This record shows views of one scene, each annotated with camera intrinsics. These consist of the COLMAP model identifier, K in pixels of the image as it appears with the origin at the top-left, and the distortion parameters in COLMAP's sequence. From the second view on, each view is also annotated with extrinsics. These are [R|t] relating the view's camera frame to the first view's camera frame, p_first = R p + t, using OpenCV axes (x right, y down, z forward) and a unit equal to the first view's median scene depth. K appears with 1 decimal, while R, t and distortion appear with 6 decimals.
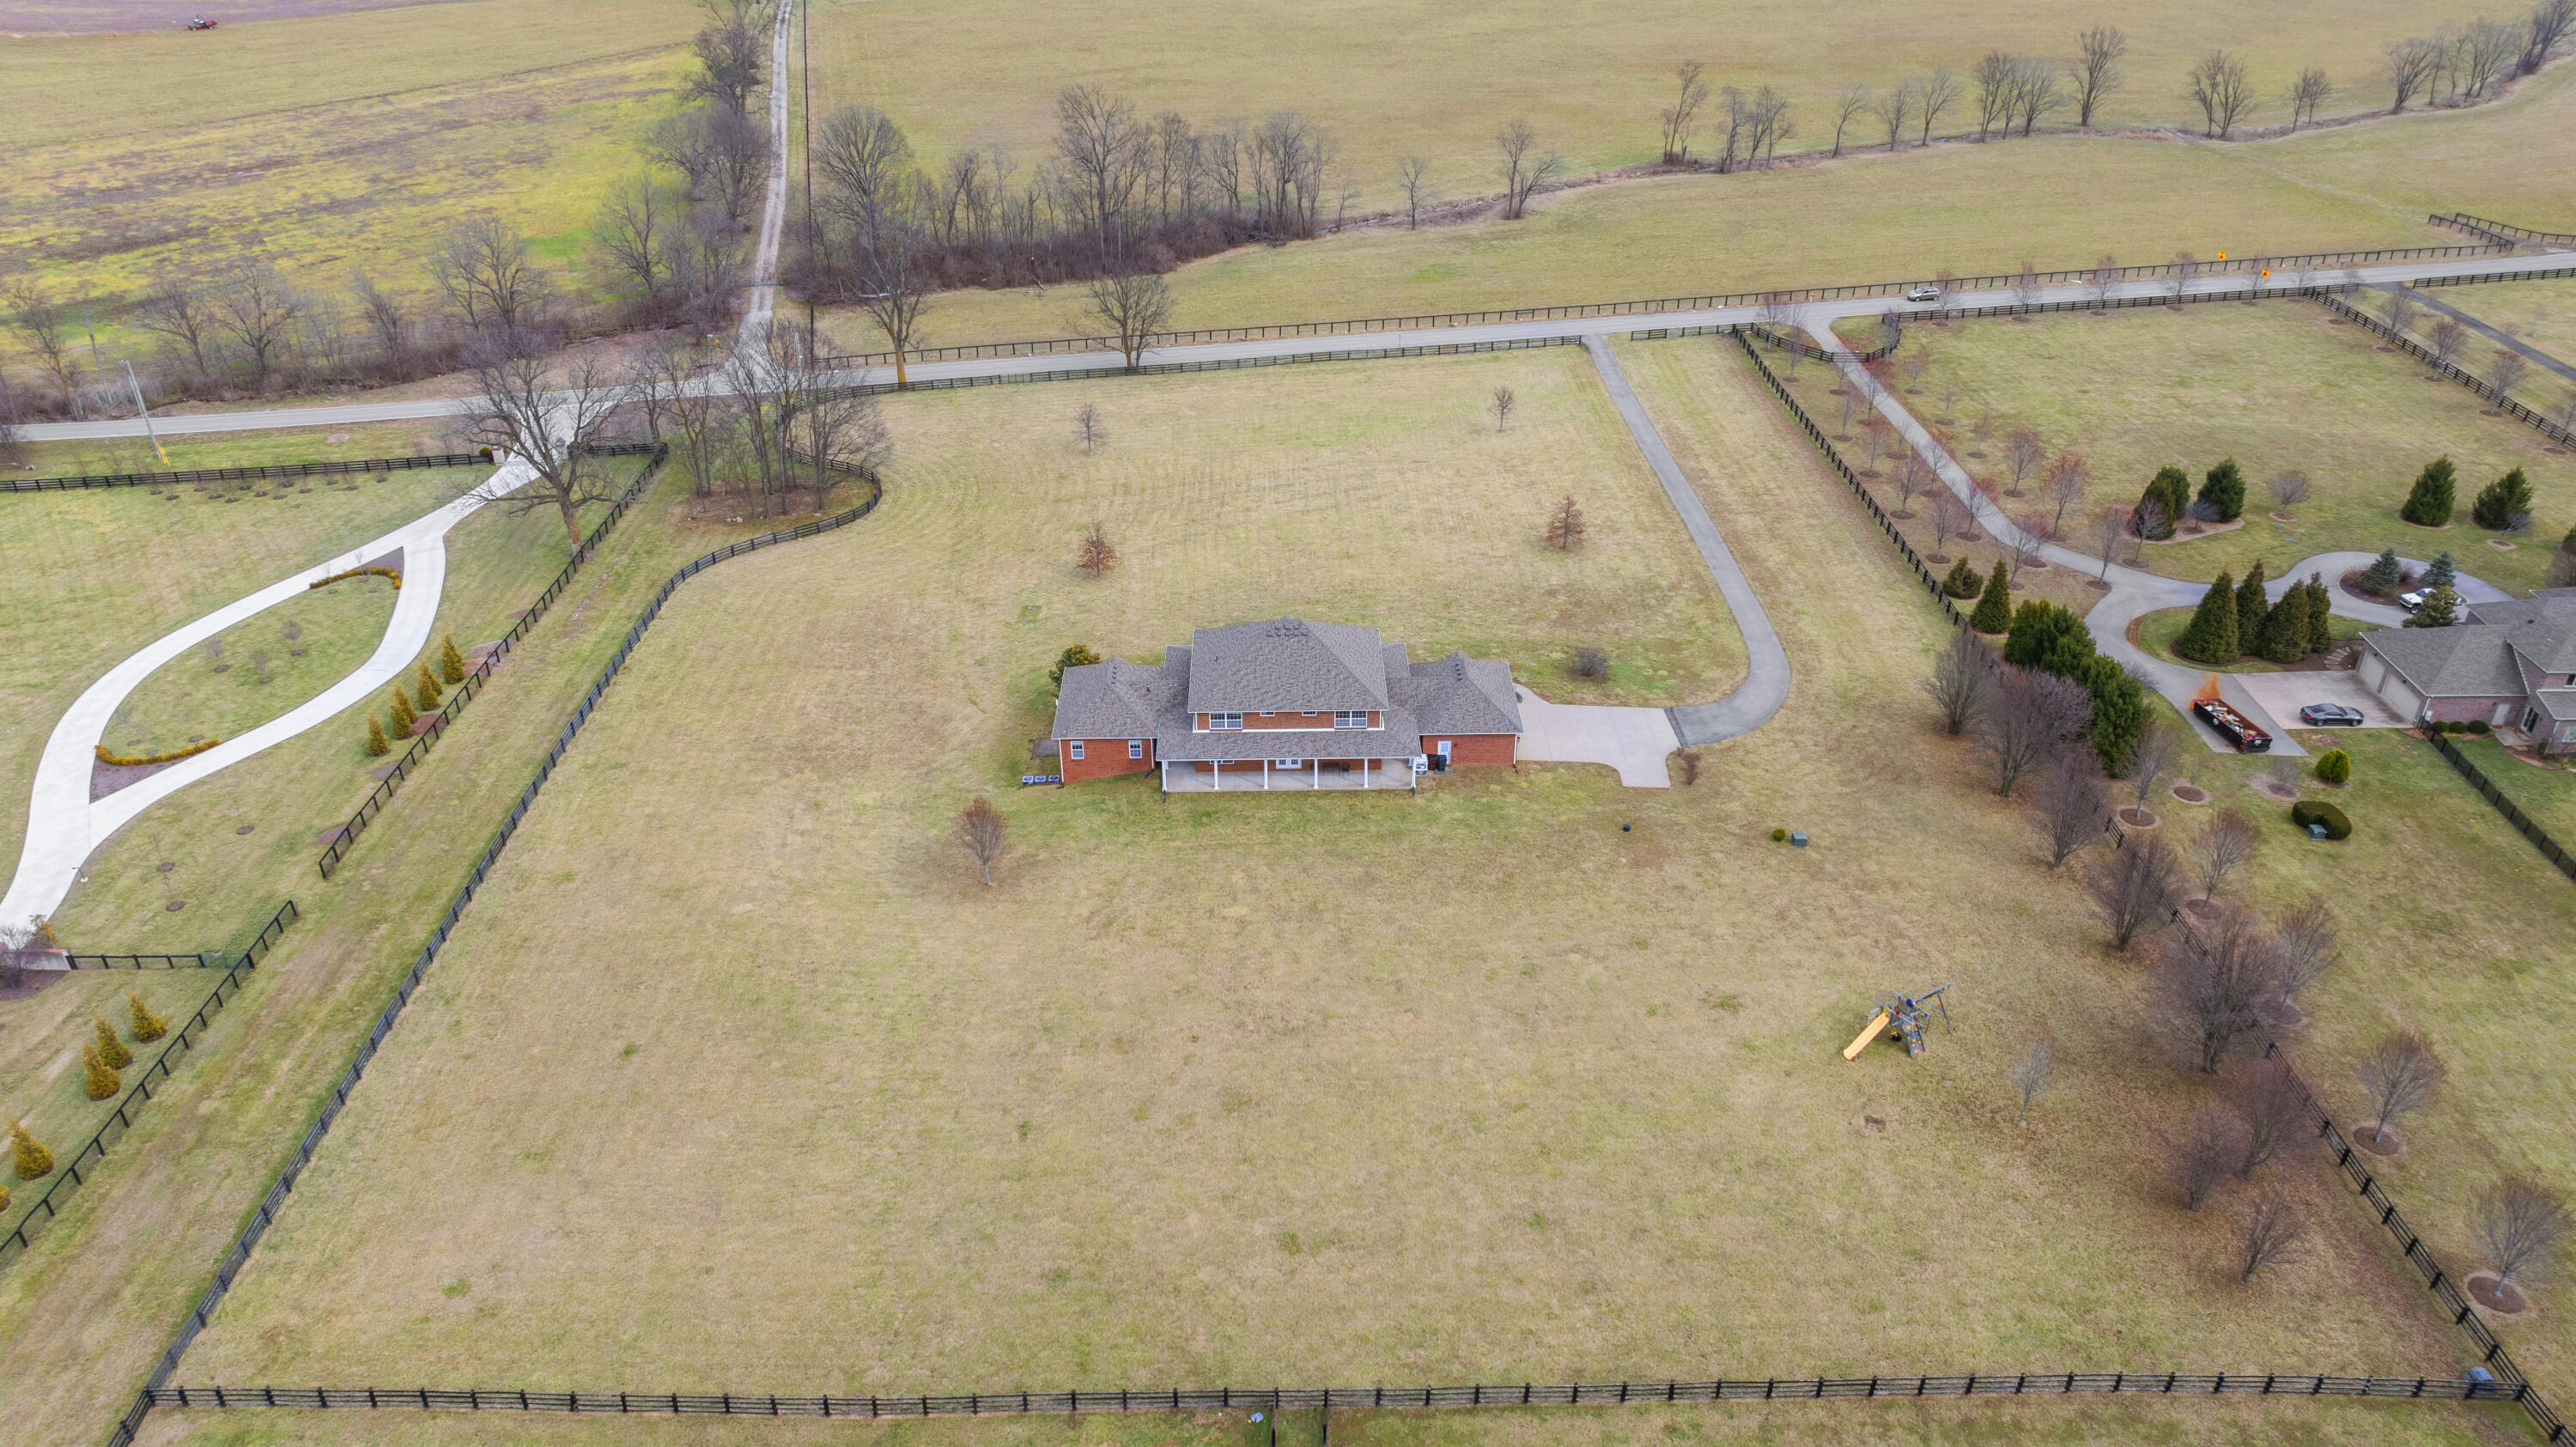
lens RADIAL K [[1805.1, 0, 1282.7], [0, 1805.1, 729.2], [0, 0, 1]] dist [-0.053879, 0.063042]
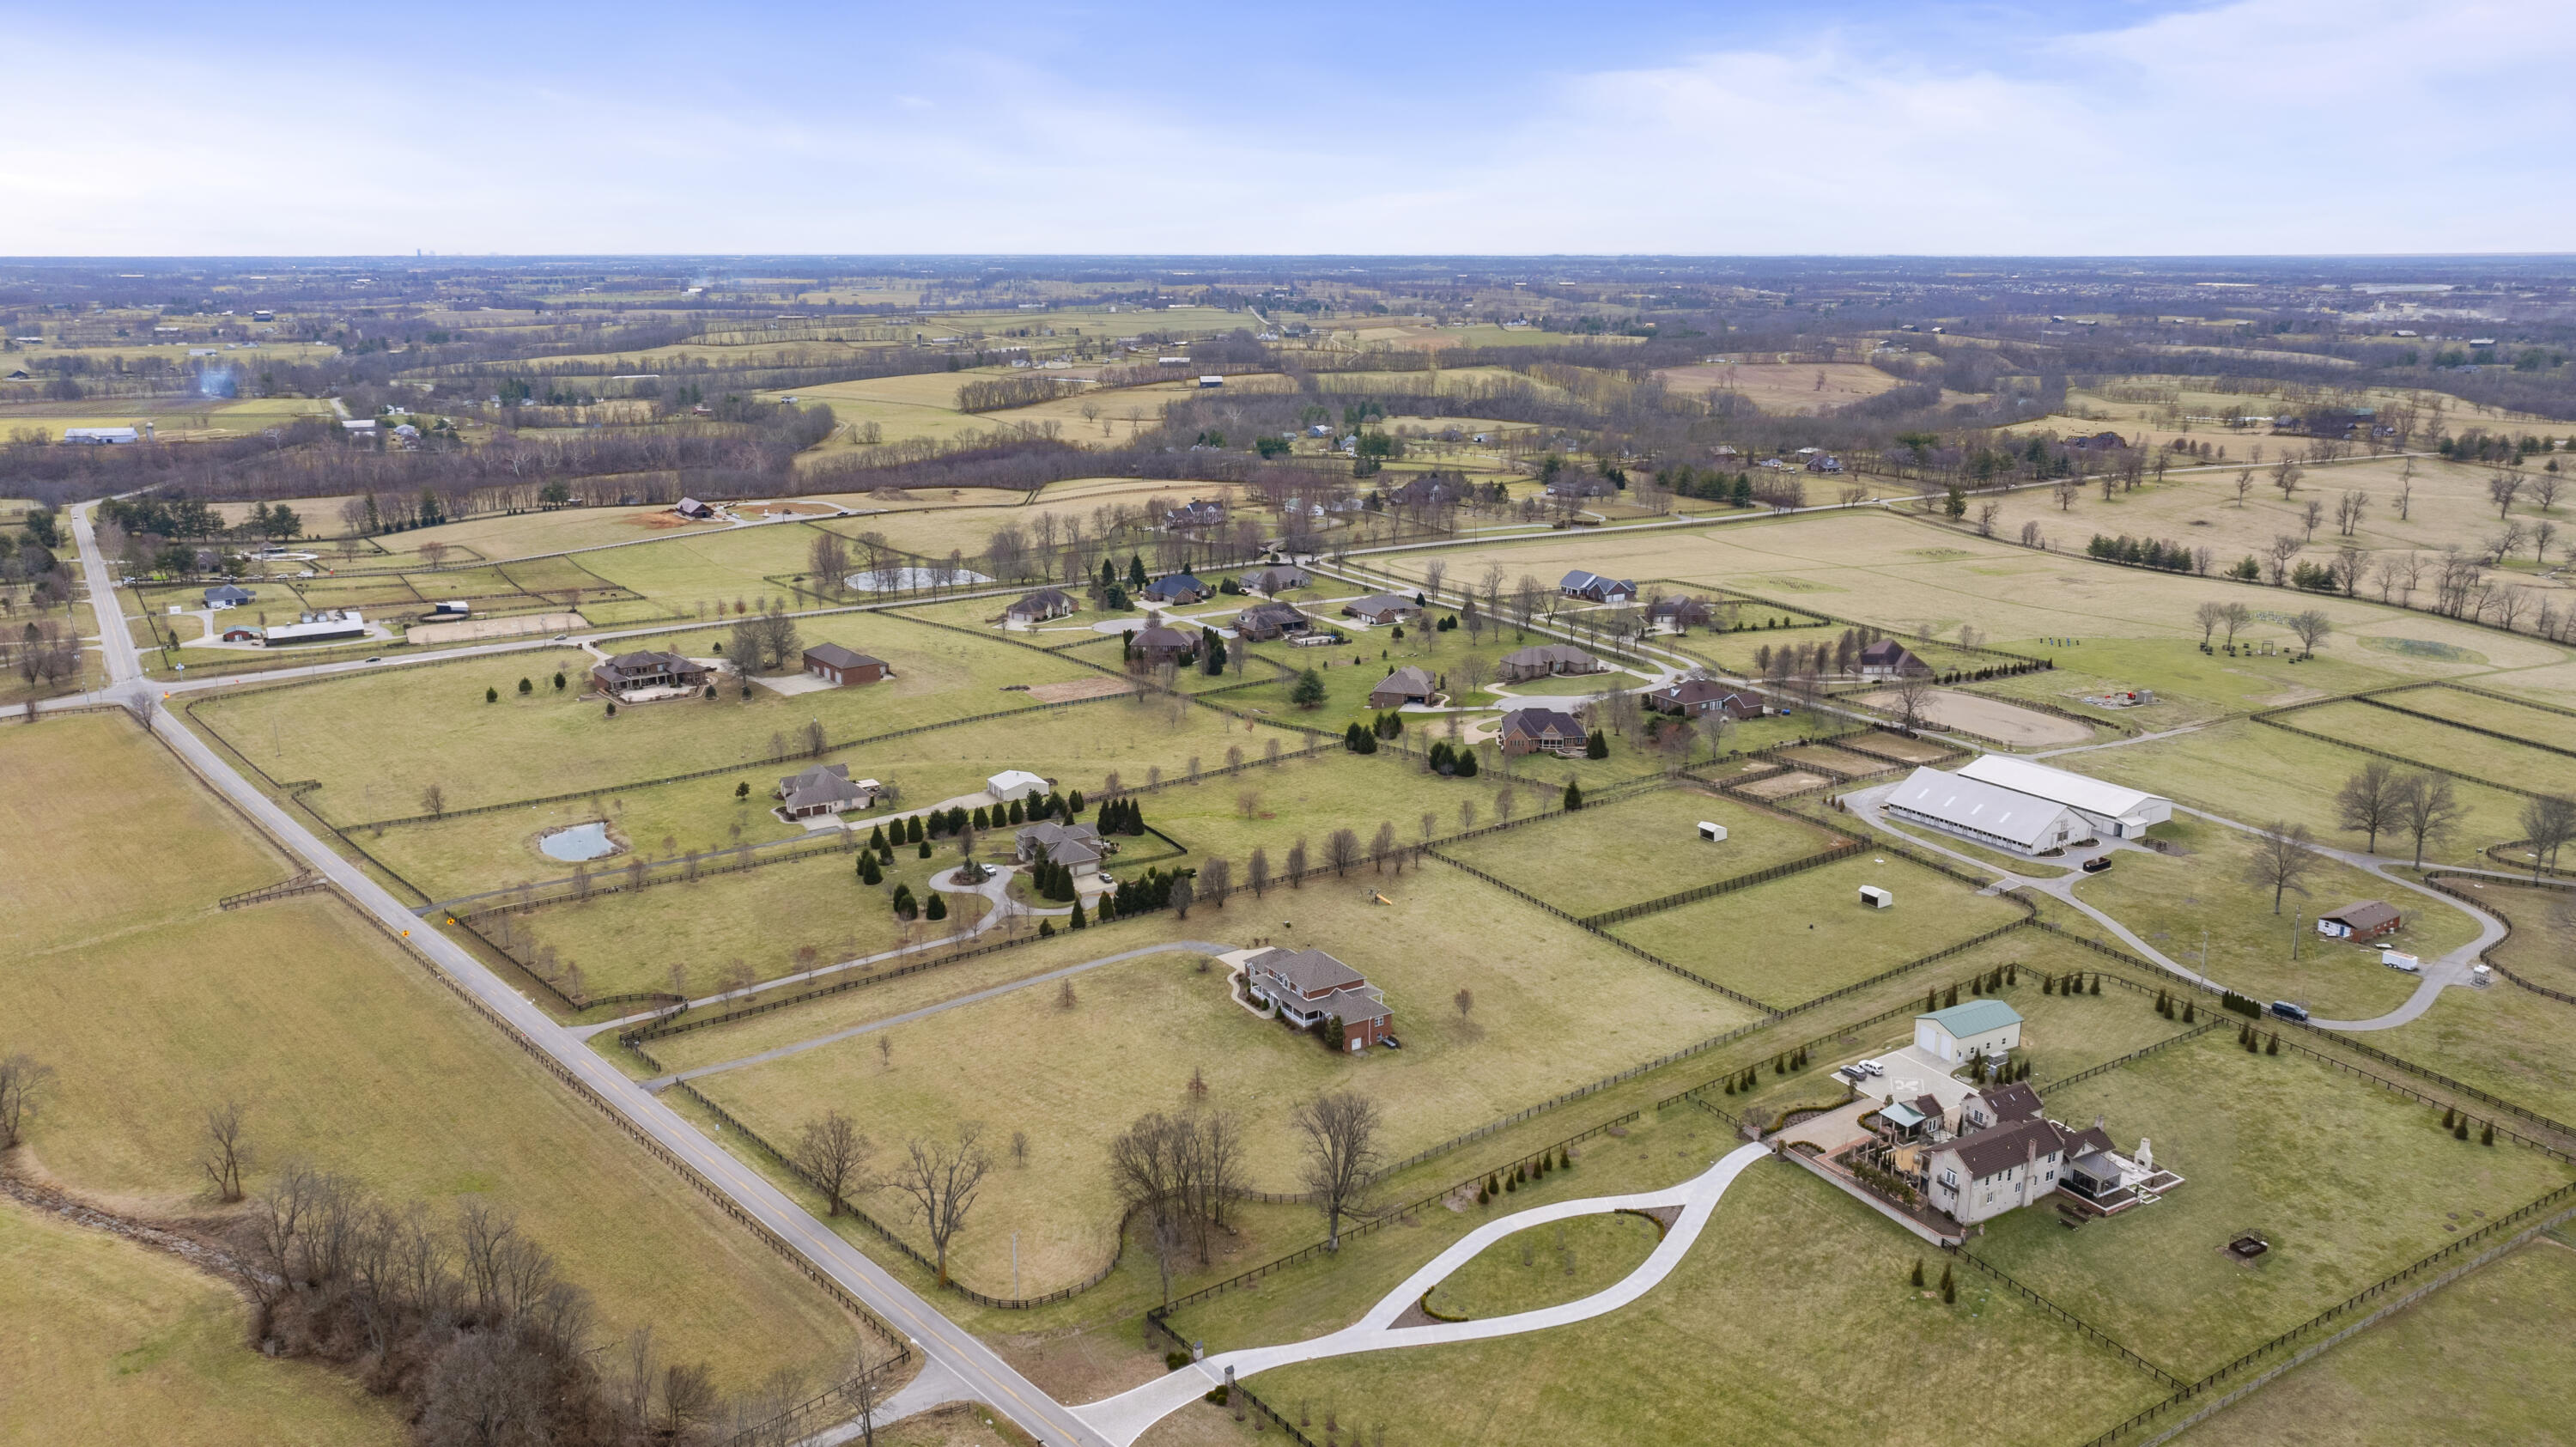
lens RADIAL K [[1795.2, 0, 1288.0], [0, 1795.2, 723.5], [0, 0, 1]] dist [-0.016857, 0.000903]
pose [[-0.507897, -0.213882, 0.834443, -1.485161], [0.451653, 0.758741, 0.469384, -1.111872], [-0.733519, 0.615277, -0.288762, 1.175687]]
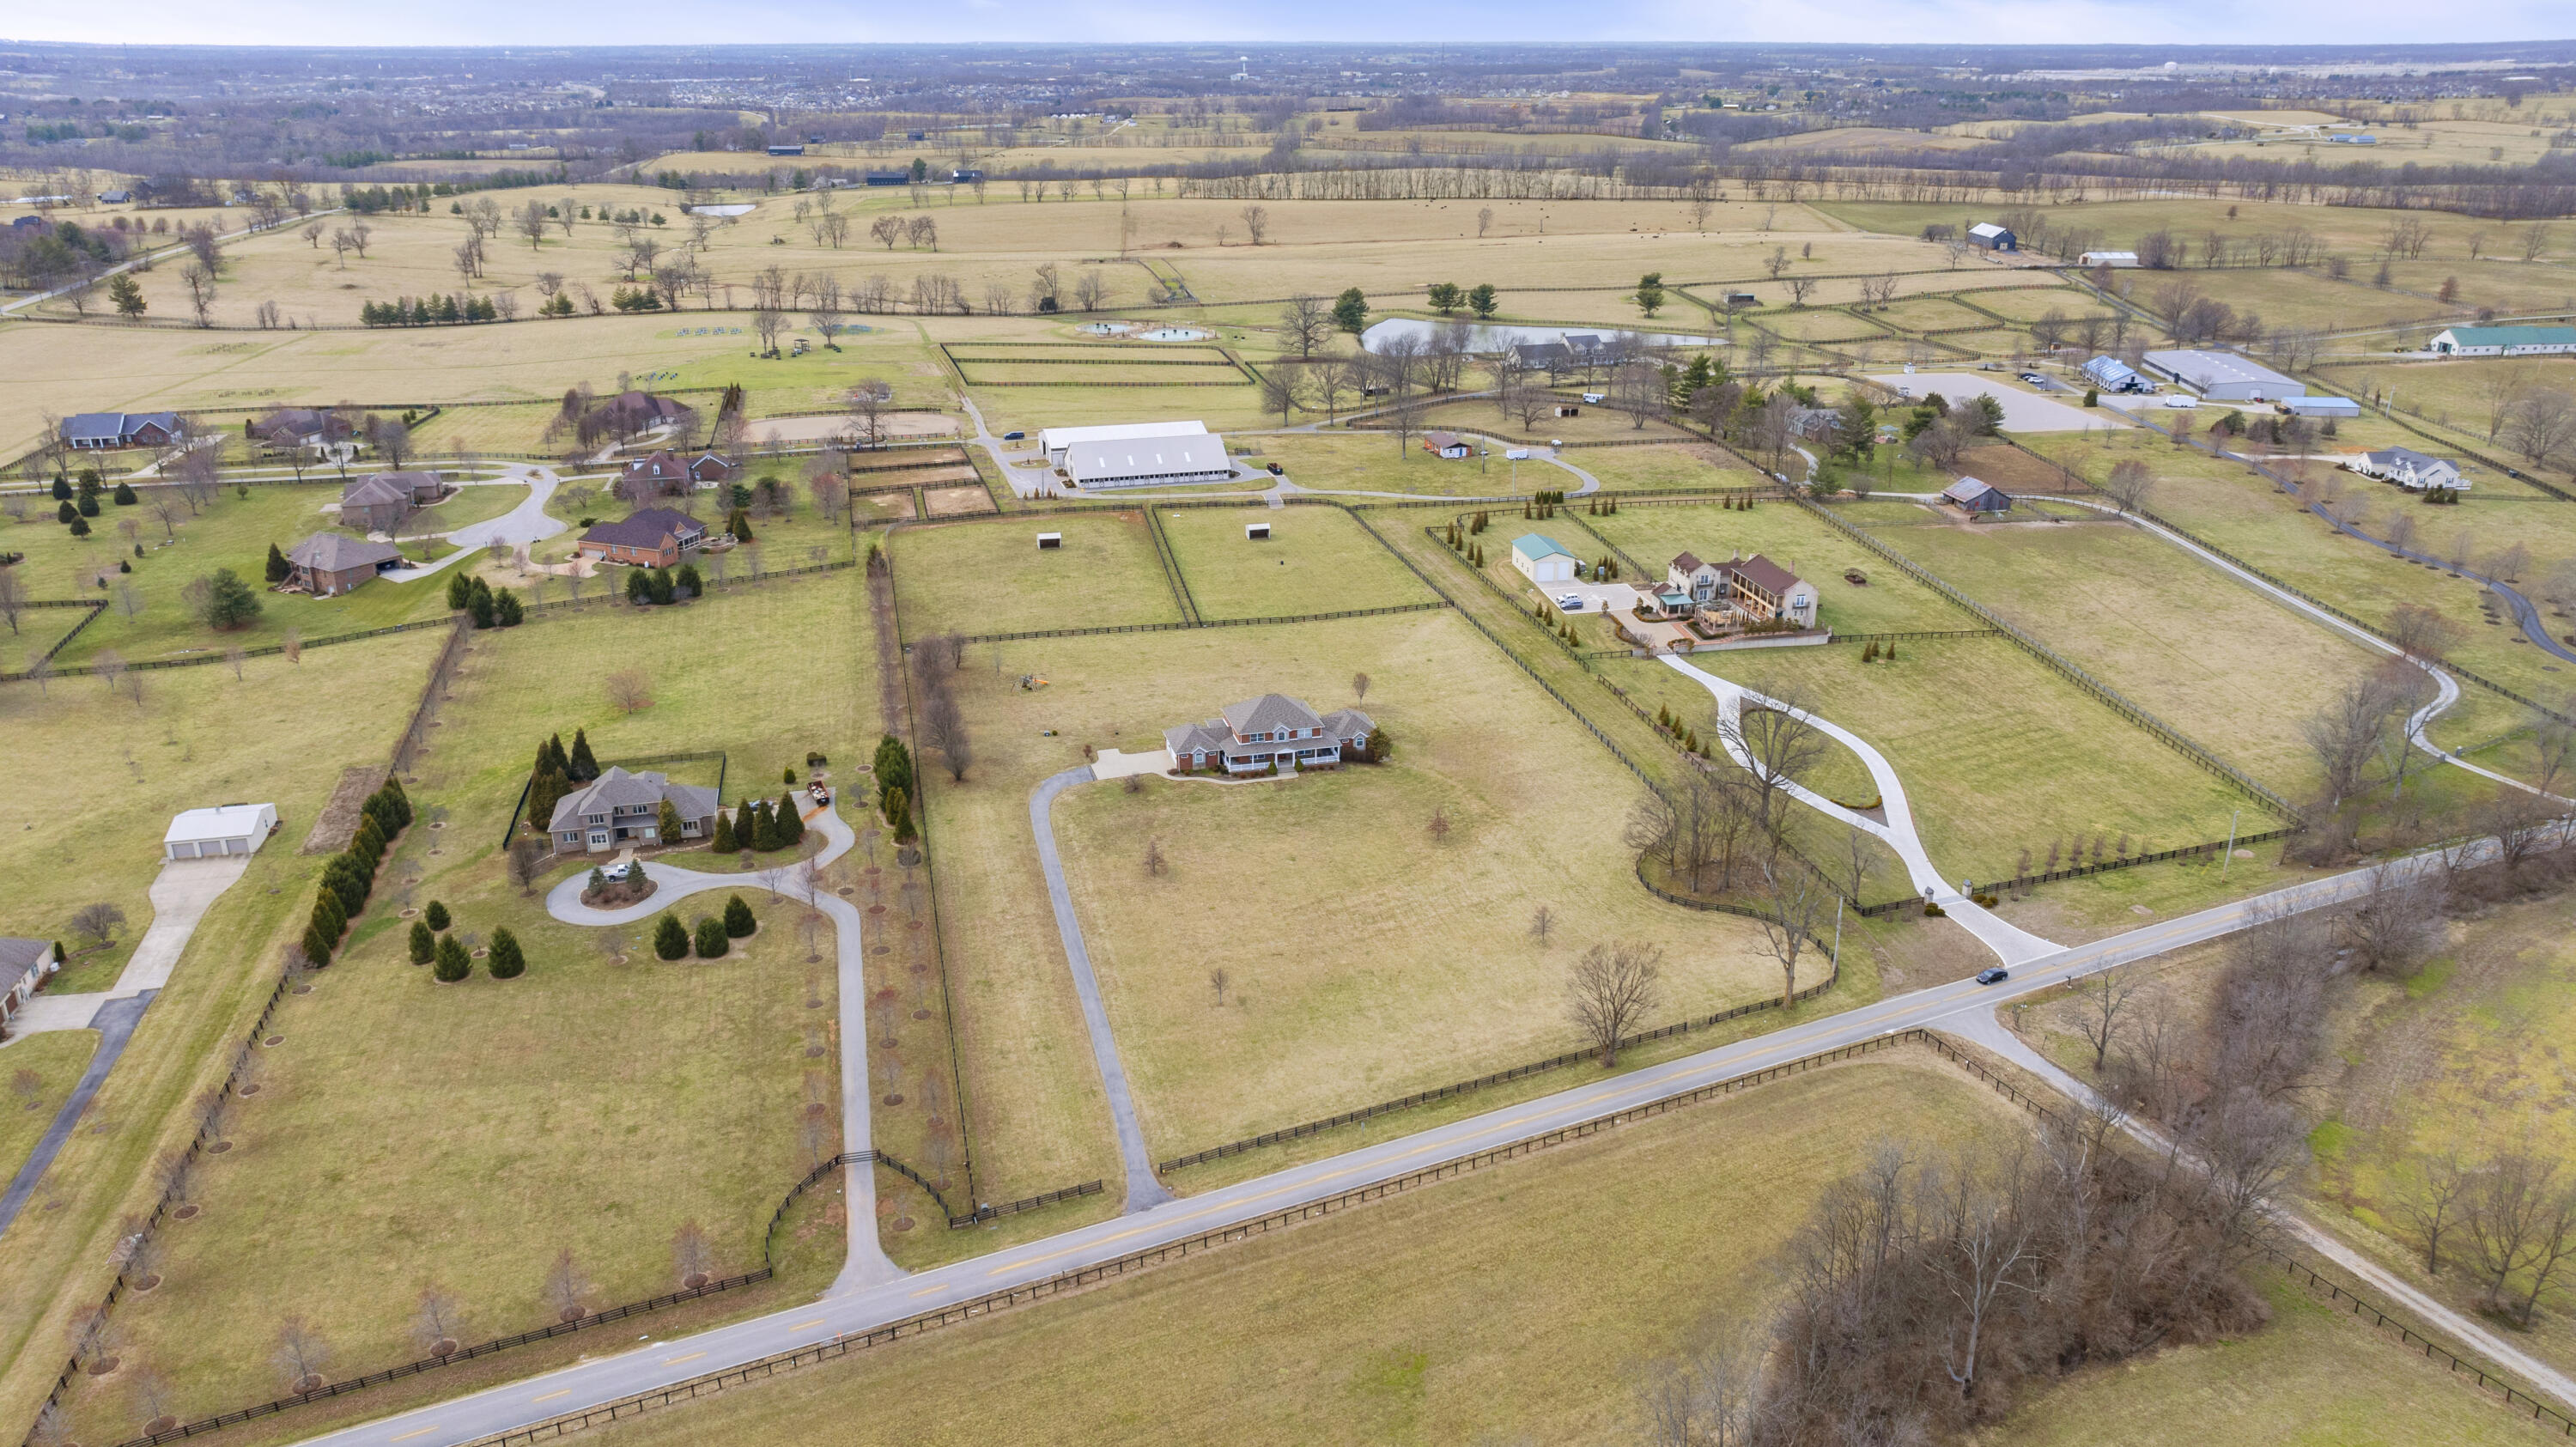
lens RADIAL K [[1847.6, 0, 1226.2], [0, 1847.6, 722.6], [0, 0, 1]] dist [0.002142, -0.119399]
pose [[-0.977256, 0.082487, -0.195363, 0.382797], [-0.102879, 0.621166, 0.776897, -1.367720], [0.185437, 0.779326, -0.598552, 1.807559]]
